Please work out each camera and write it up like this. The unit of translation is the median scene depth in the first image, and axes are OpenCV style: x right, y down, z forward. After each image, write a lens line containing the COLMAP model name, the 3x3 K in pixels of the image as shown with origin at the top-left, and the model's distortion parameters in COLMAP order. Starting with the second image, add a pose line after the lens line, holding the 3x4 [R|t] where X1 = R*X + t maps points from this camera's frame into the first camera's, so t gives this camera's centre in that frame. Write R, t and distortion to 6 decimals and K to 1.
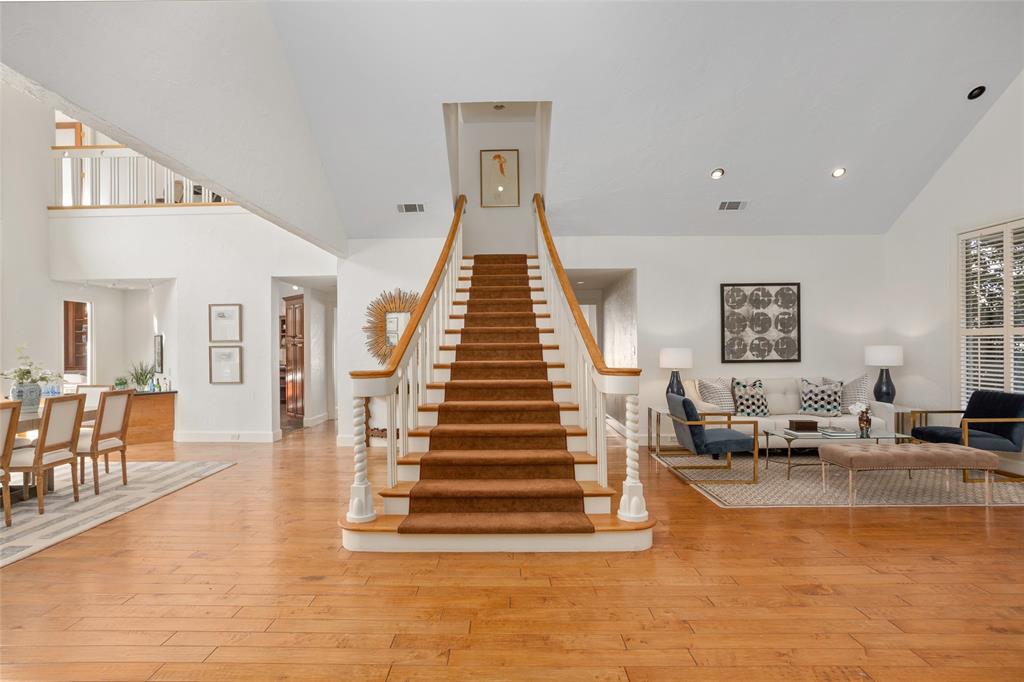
lens RADIAL K [[549.2, 0, 492.4], [0, 549.2, 339.7], [0, 0, 1]] dist [-0.028682, 0.018518]
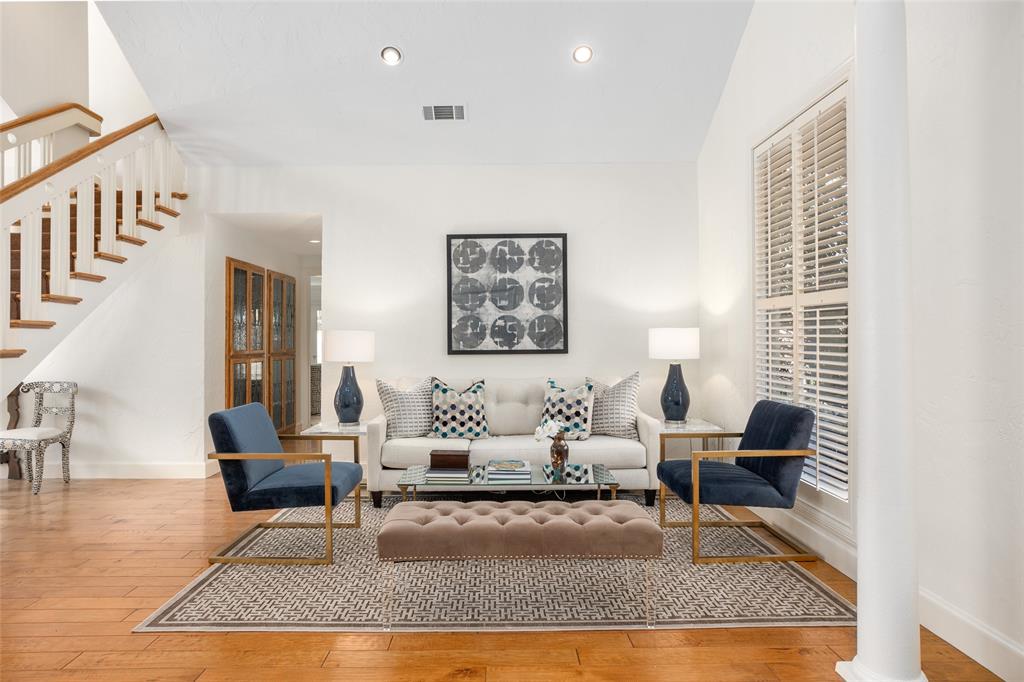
lens RADIAL K [[588.1, 0, 522.1], [0, 588.1, 330.8], [0, 0, 1]] dist [-0.016379, 0.003880]
pose [[0.999984, 0.003255, 0.004550, 0.553541], [-0.003227, 0.999976, -0.006085, 0.019550], [-0.004570, 0.006070, 0.999971, 0.317059]]
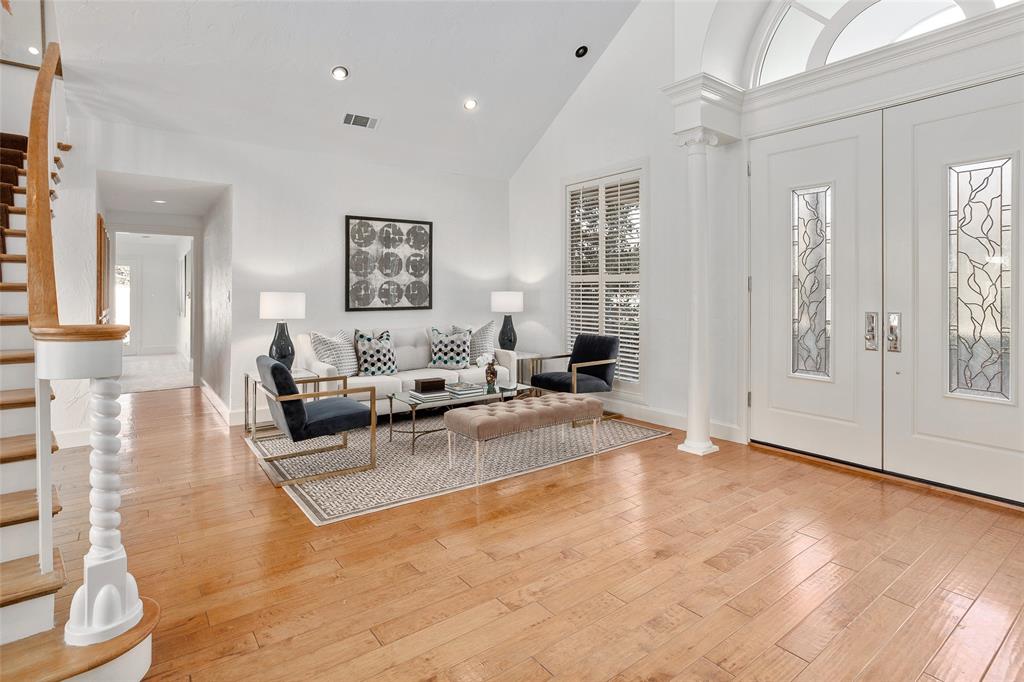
lens RADIAL K [[527.8, 0, 503.5], [0, 527.8, 290.9], [0, 0, 1]] dist [0.000563, 0.006593]
pose [[0.808461, 0.008864, 0.588483, 0.157871], [-0.010106, 0.999948, -0.001178, 0.011066], [-0.588463, -0.004994, 0.808508, 0.240041]]
